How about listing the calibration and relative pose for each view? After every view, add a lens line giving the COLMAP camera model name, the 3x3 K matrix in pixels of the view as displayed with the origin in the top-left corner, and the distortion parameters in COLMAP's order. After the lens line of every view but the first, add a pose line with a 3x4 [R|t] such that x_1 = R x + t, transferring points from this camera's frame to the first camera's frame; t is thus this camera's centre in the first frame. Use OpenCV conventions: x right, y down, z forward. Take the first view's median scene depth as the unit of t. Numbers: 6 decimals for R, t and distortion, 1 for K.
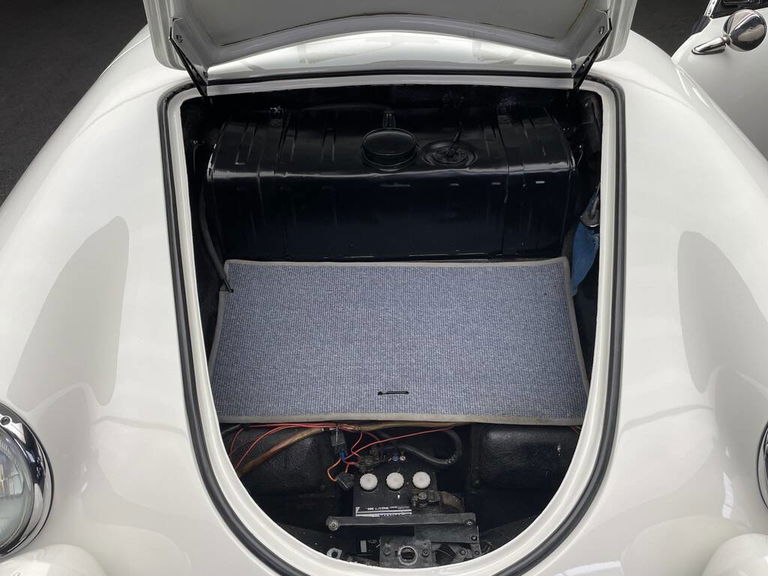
lens RADIAL K [[600.2, 0, 384.0], [0, 600.2, 288.0], [0, 0, 1]] dist [0.007665, -0.002676]
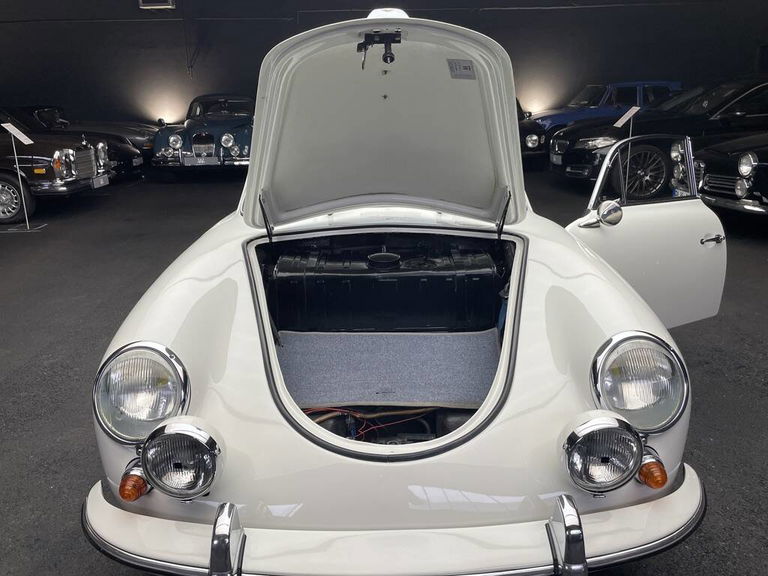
lens RADIAL K [[600.2, 0, 384.0], [0, 600.2, 288.0], [0, 0, 1]] dist [0.007665, -0.002676]
pose [[0.999998, 0.001571, -0.001130, 0.010602], [-0.001885, 0.922354, -0.386341, 0.454376], [0.000436, 0.386342, 0.922355, -0.477574]]
